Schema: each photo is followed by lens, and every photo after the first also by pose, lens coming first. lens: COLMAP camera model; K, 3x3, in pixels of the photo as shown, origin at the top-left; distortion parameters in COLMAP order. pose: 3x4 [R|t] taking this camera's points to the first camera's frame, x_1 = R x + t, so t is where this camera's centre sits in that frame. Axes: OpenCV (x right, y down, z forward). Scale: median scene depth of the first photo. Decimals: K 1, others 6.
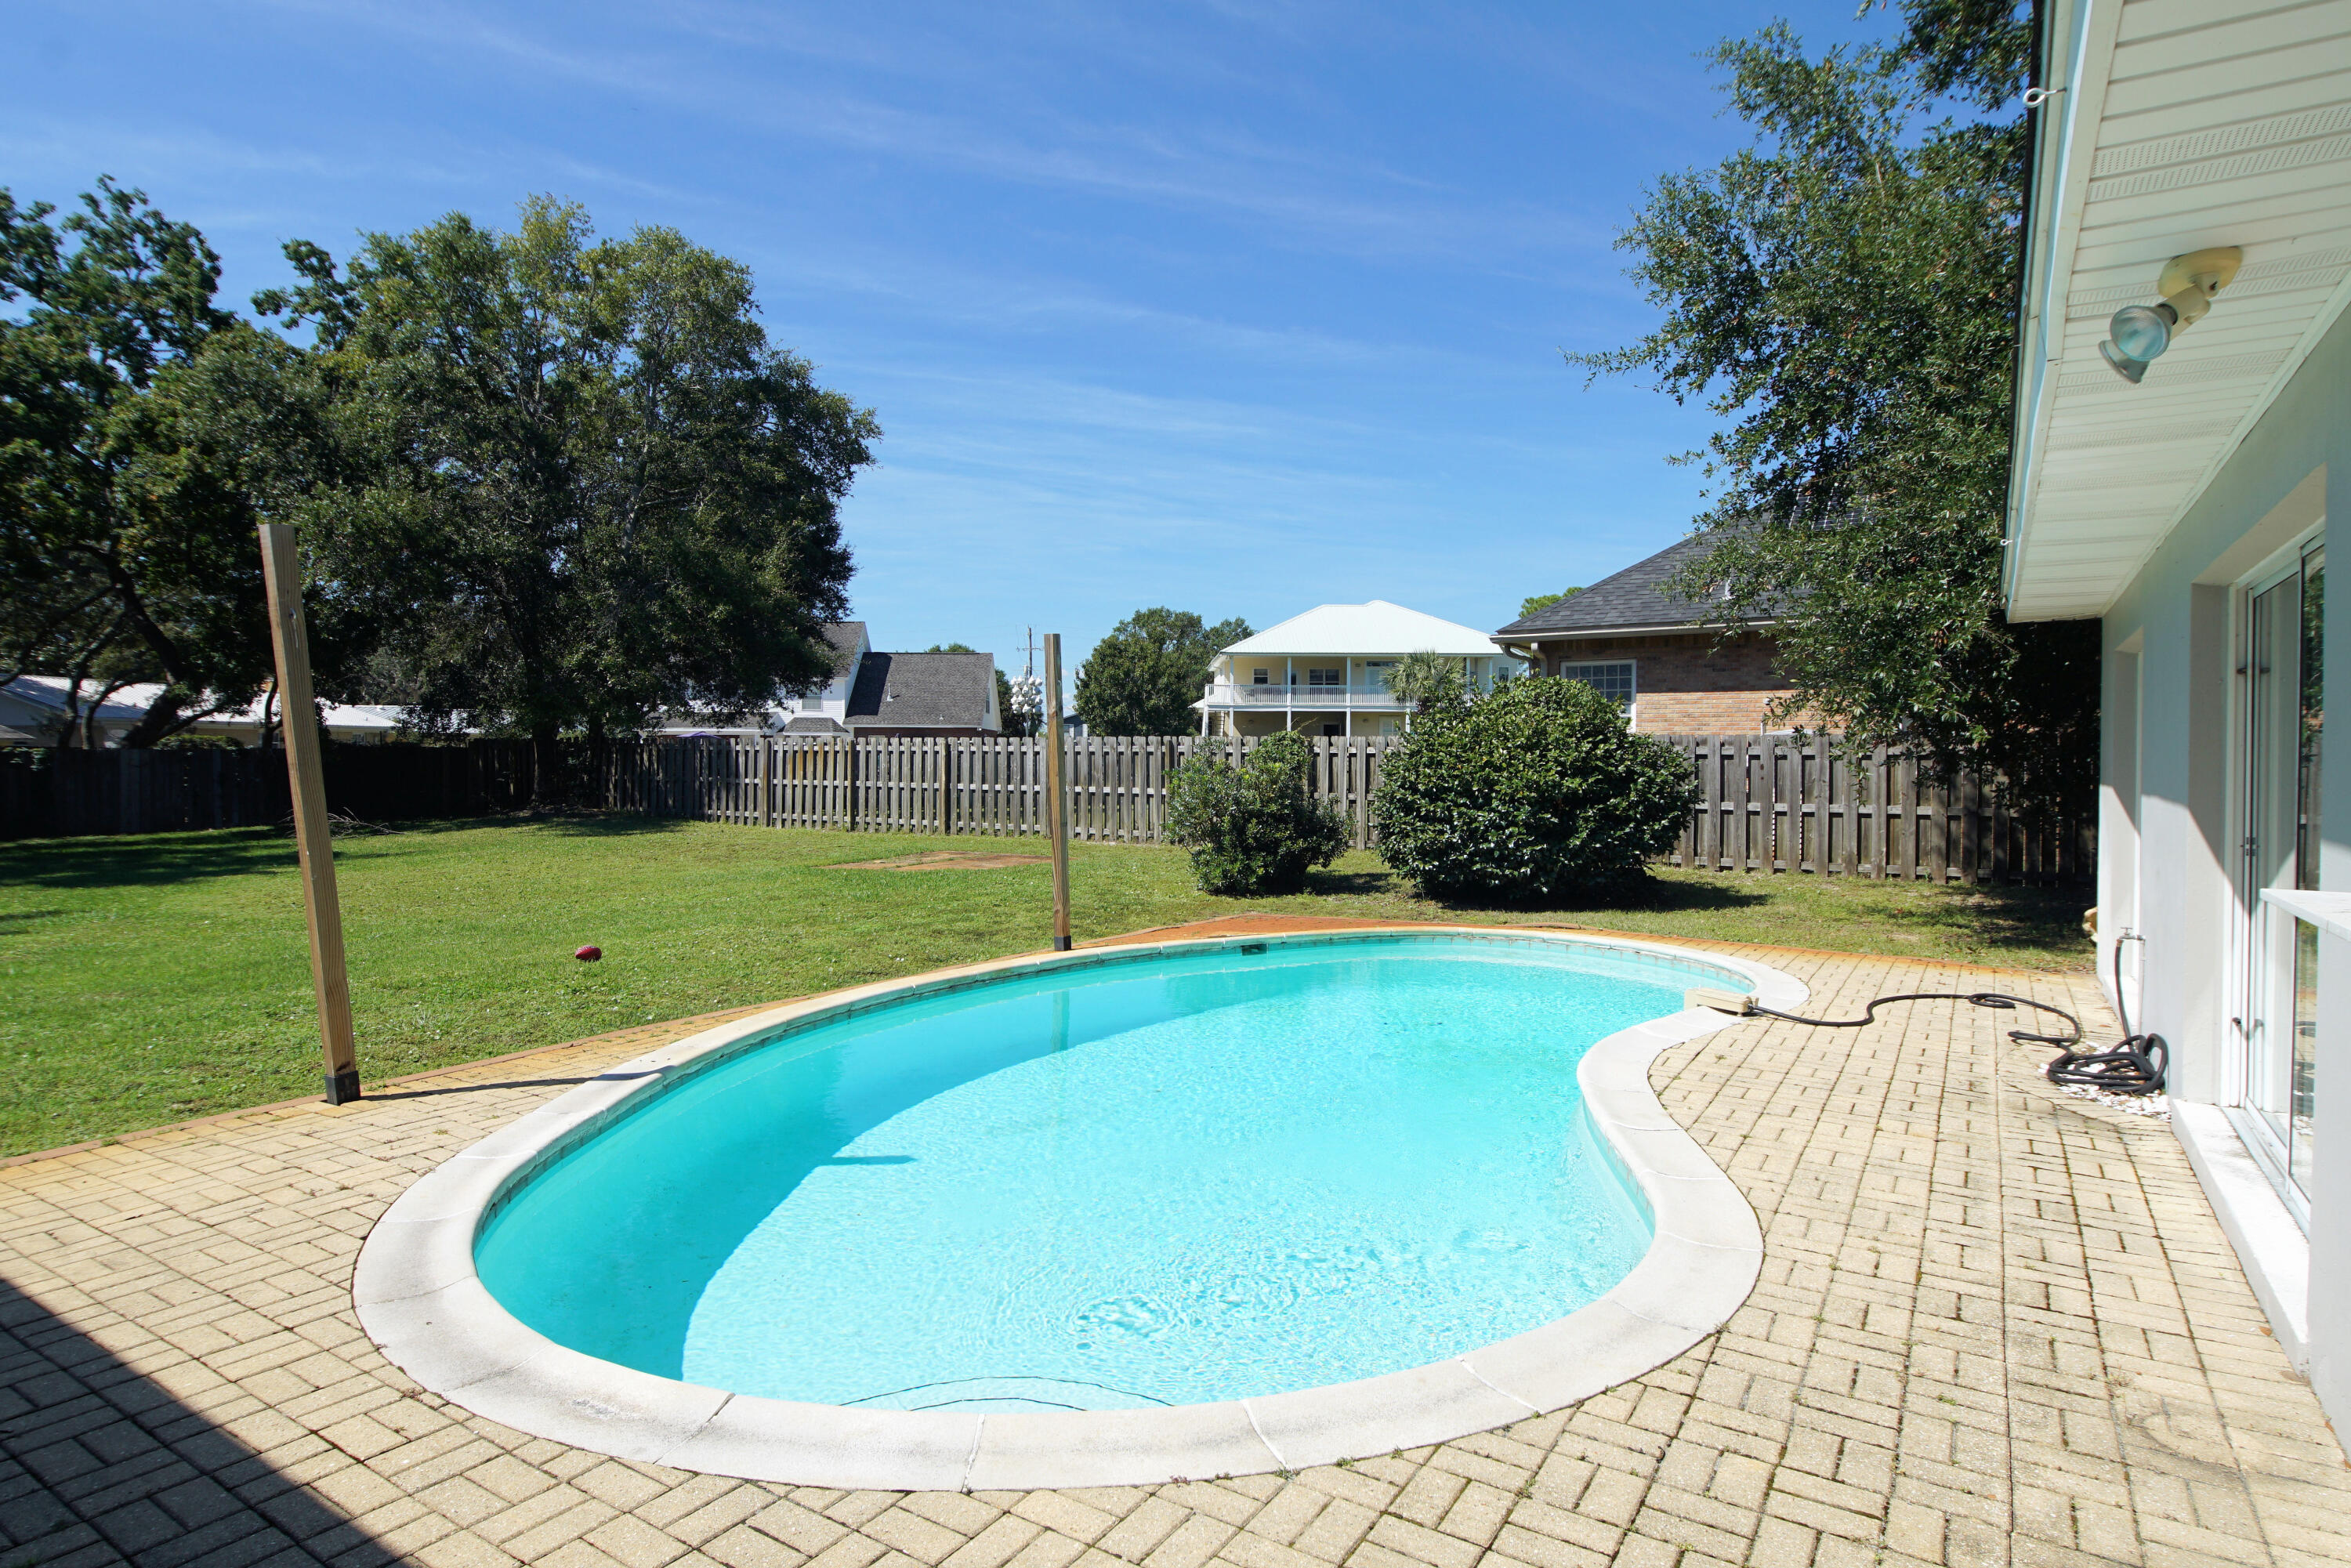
lens RADIAL K [[1258.1, 0, 1148.4], [0, 1258.1, 775.0], [0, 0, 1]] dist [0.030778, -0.027939]
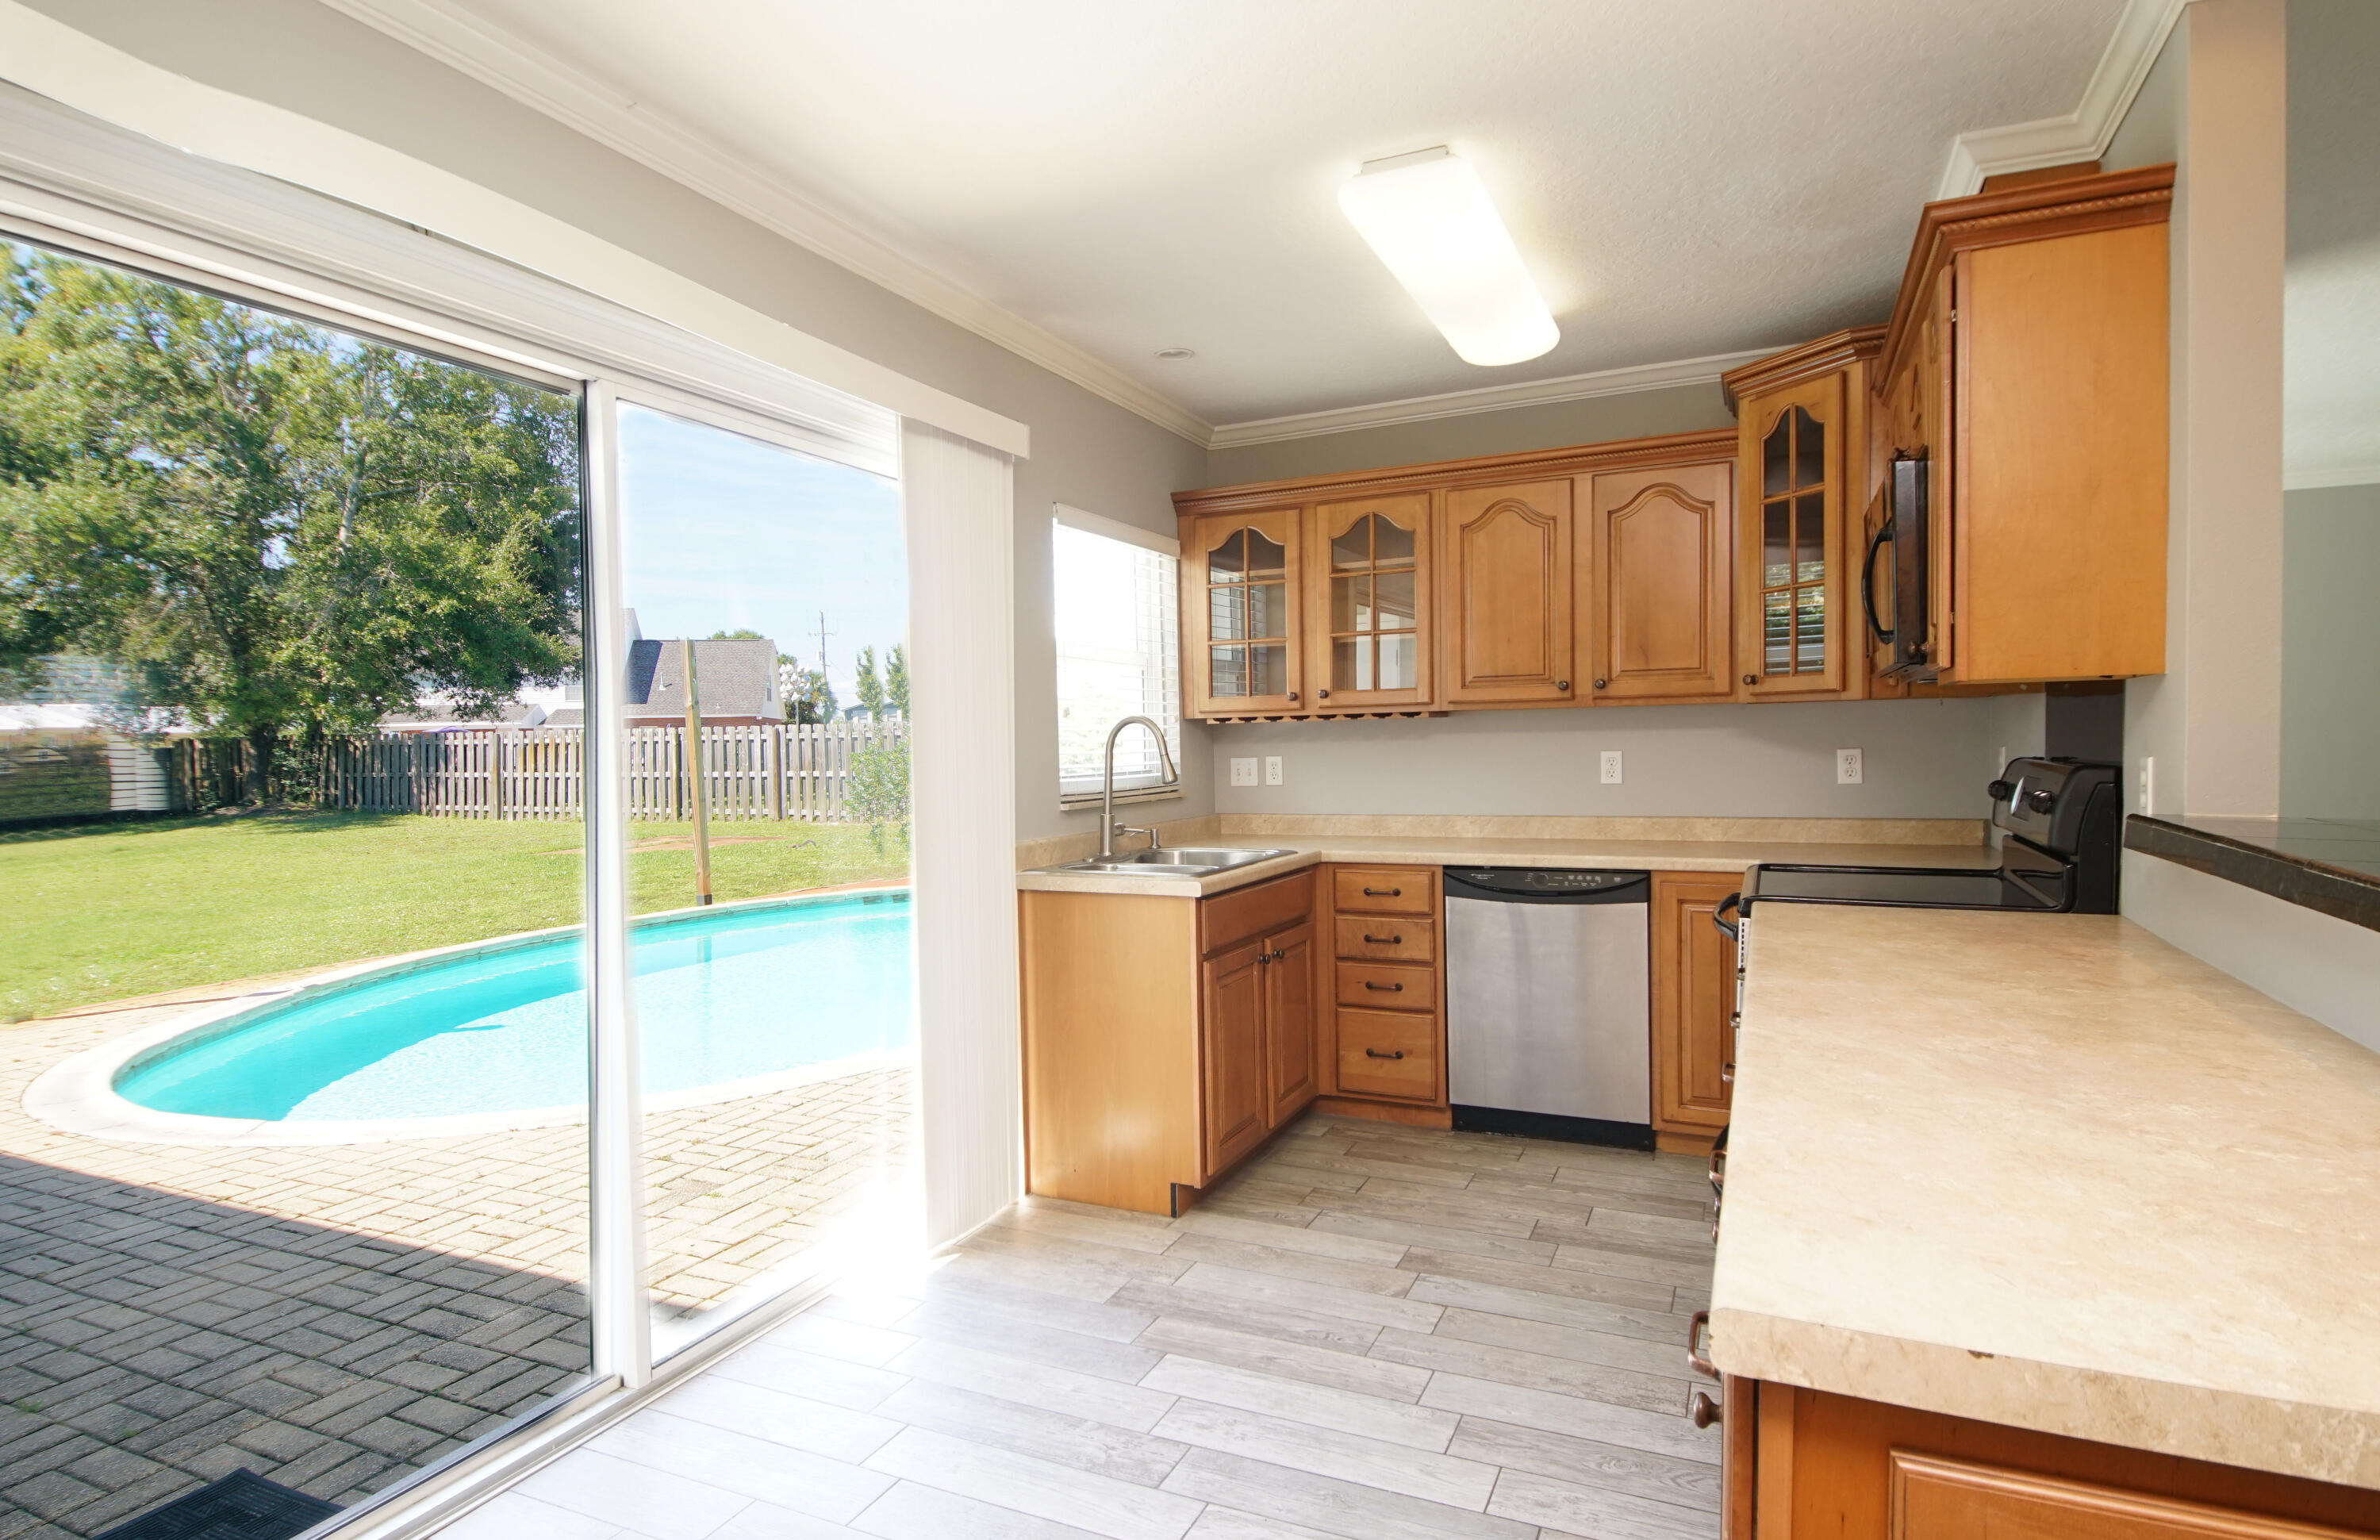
lens RADIAL K [[1297.6, 0, 1159.1], [0, 1297.6, 747.0], [0, 0, 1]] dist [0.023814, -0.021081]
pose [[0.989186, -0.023194, 0.144819, 0.068614], [0.024557, 0.999669, -0.007632, 0.003701], [-0.144594, 0.011105, 0.989429, -0.101501]]
